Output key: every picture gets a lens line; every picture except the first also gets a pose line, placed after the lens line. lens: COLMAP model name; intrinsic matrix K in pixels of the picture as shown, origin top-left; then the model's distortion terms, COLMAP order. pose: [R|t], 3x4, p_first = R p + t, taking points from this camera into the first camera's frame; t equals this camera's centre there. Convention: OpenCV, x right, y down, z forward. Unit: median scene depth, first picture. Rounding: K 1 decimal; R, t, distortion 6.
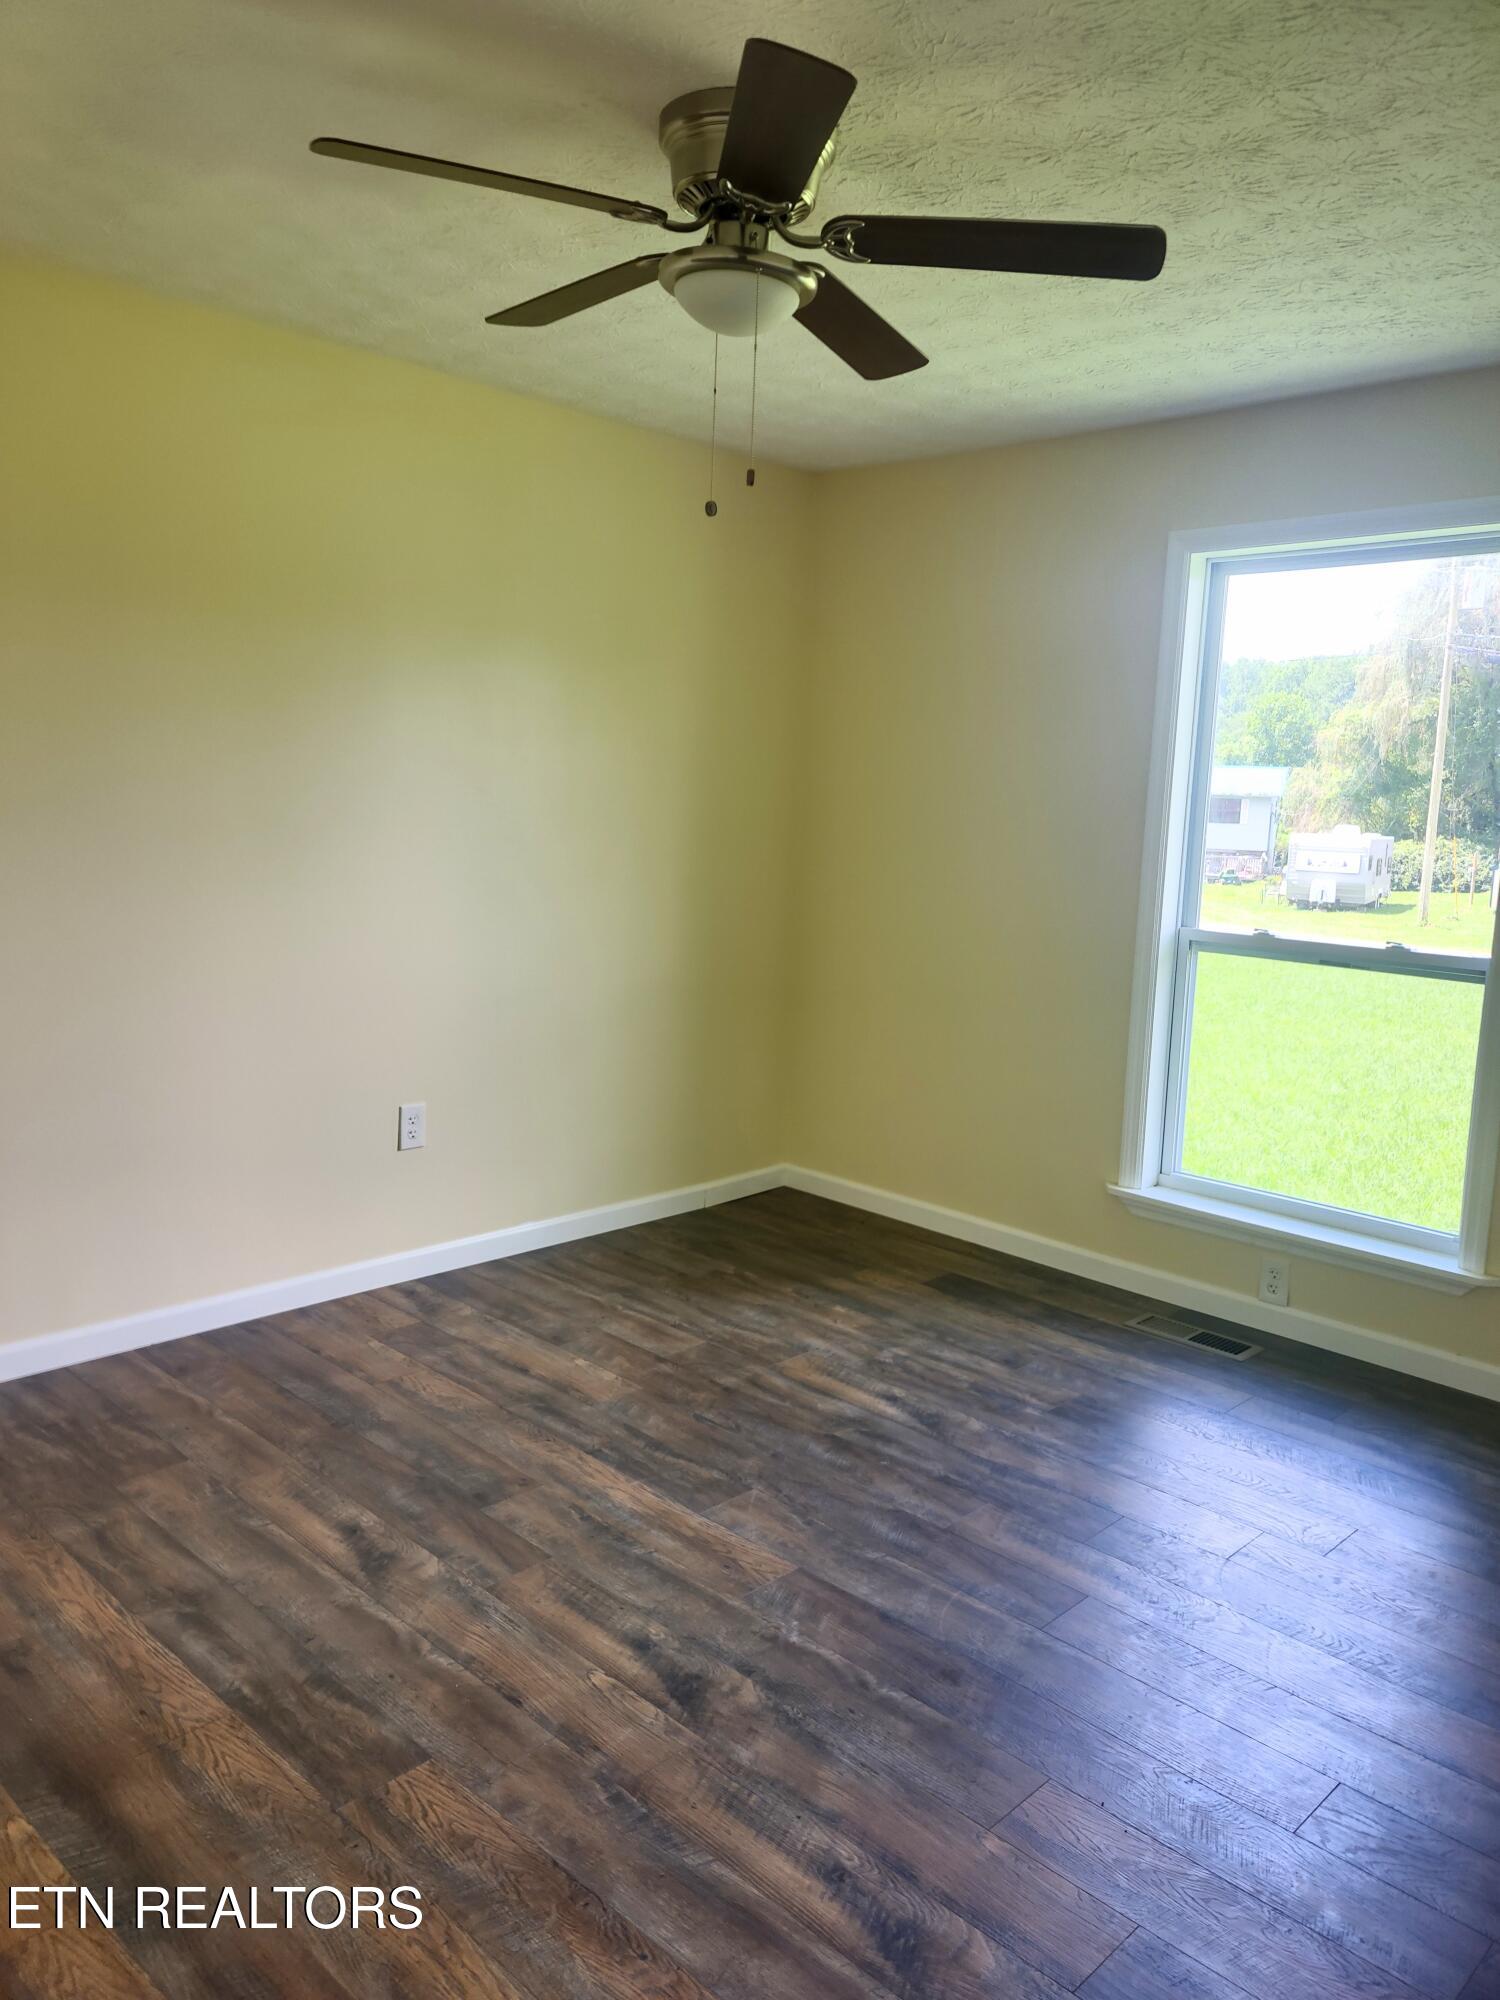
lens RADIAL K [[1468.2, 0, 744.8], [0, 1468.2, 979.6], [0, 0, 1]] dist [0.059979, -0.056334]
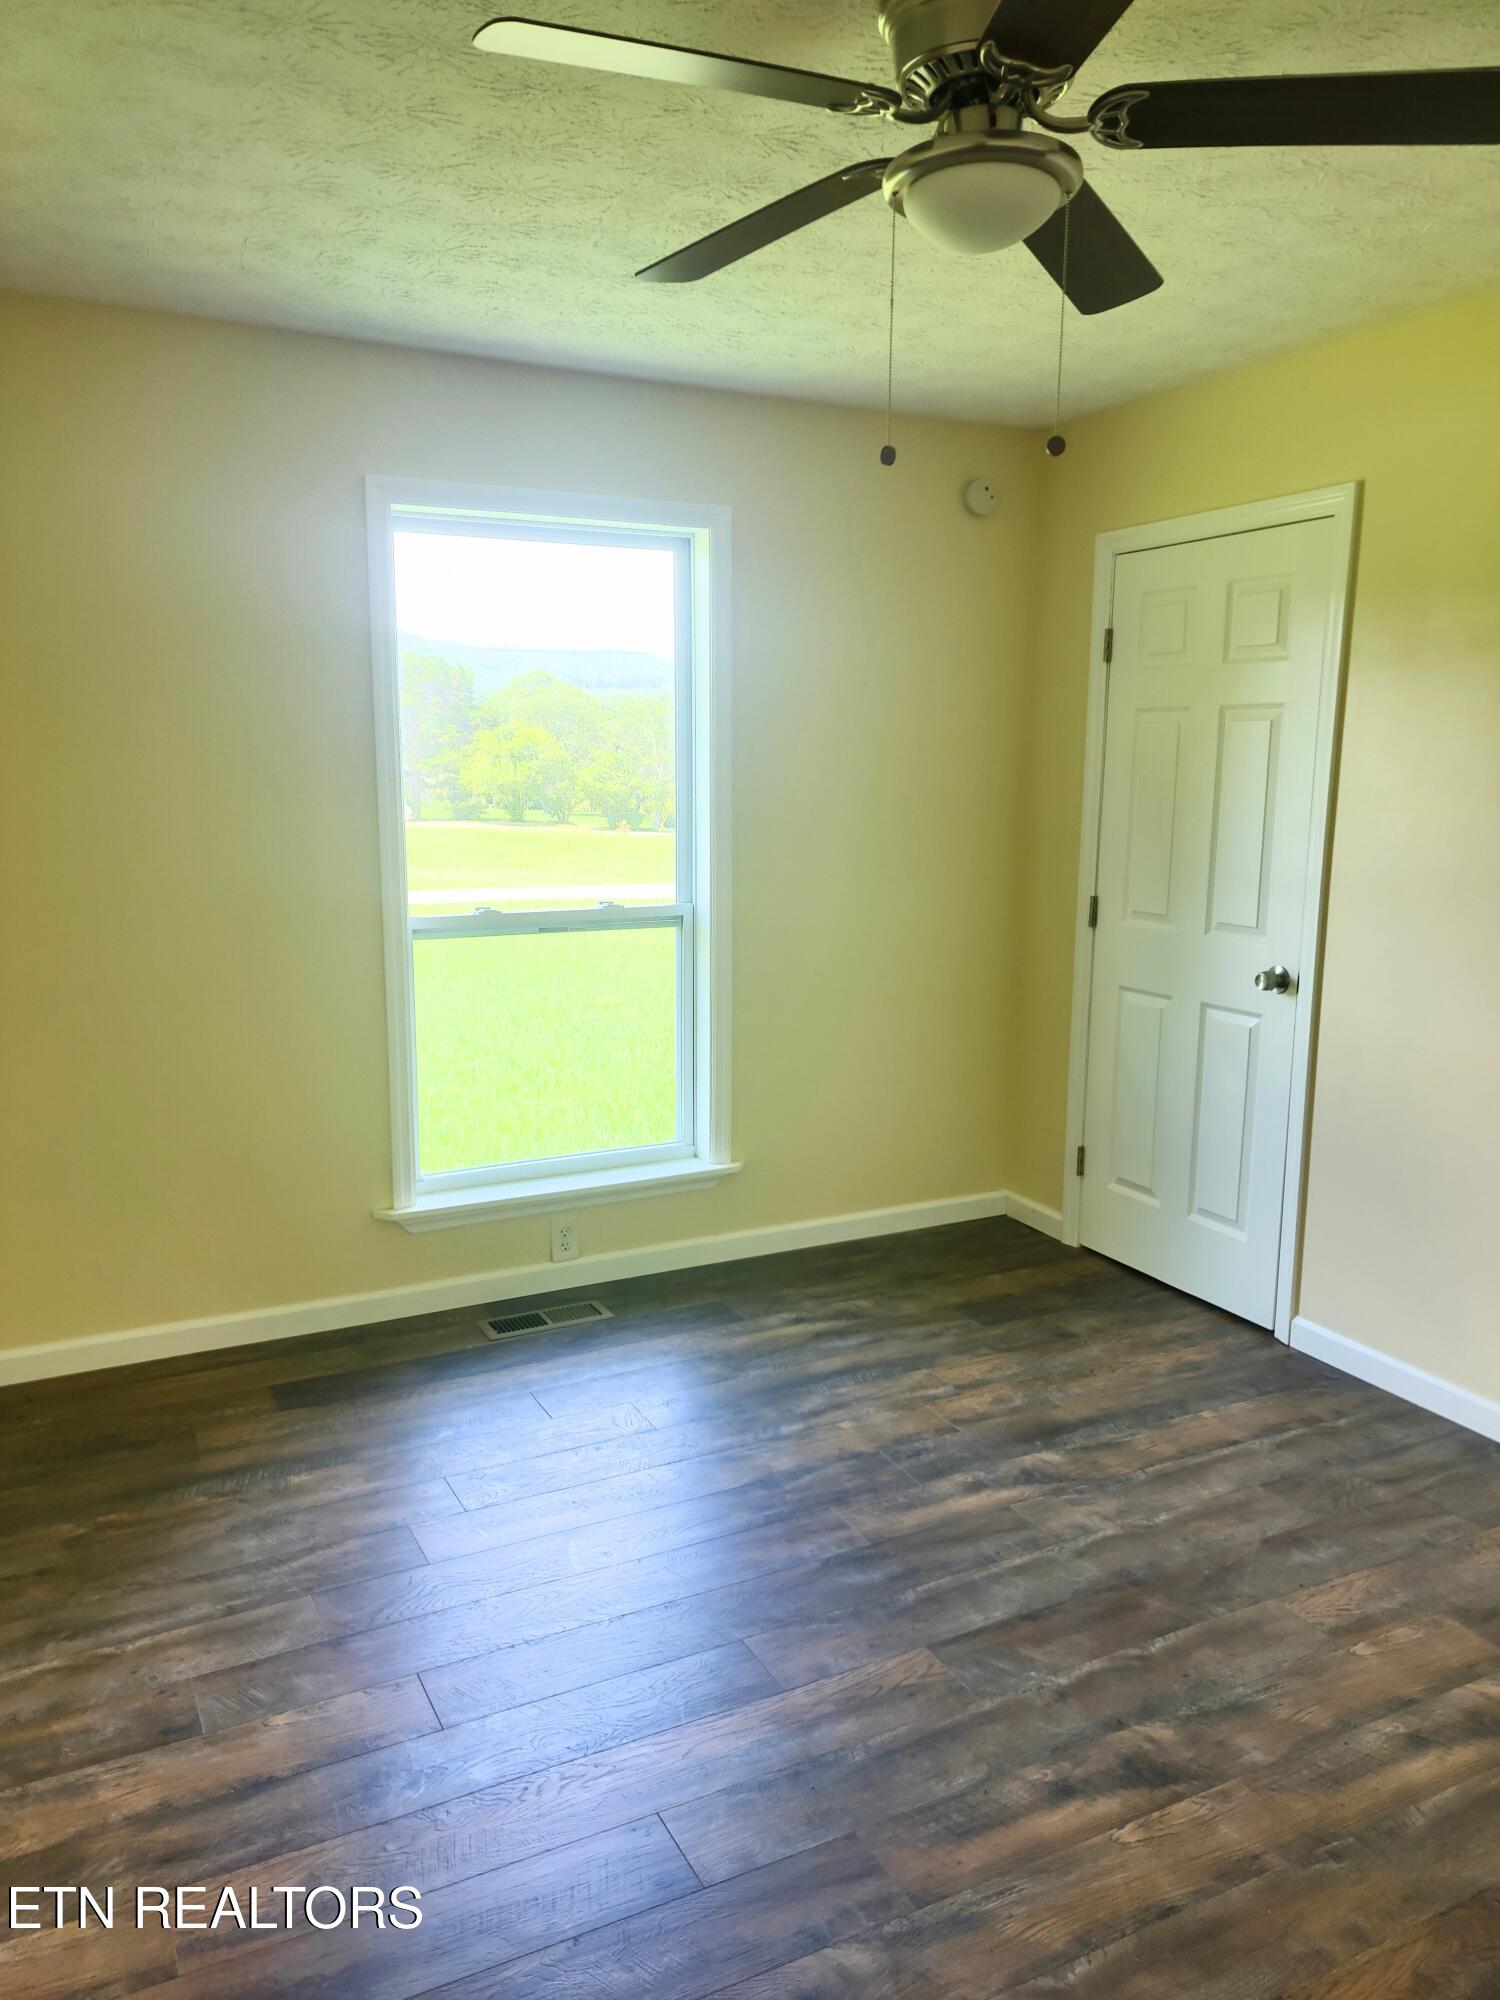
lens RADIAL K [[1468.2, 0, 745.9], [0, 1468.2, 1001.1], [0, 0, 1]] dist [0.059979, -0.056334]
pose [[0.319439, -0.193657, 0.927608, -0.794568], [0.135488, 0.978171, 0.157555, -0.159080], [-0.937871, 0.075351, 0.338704, 0.783281]]
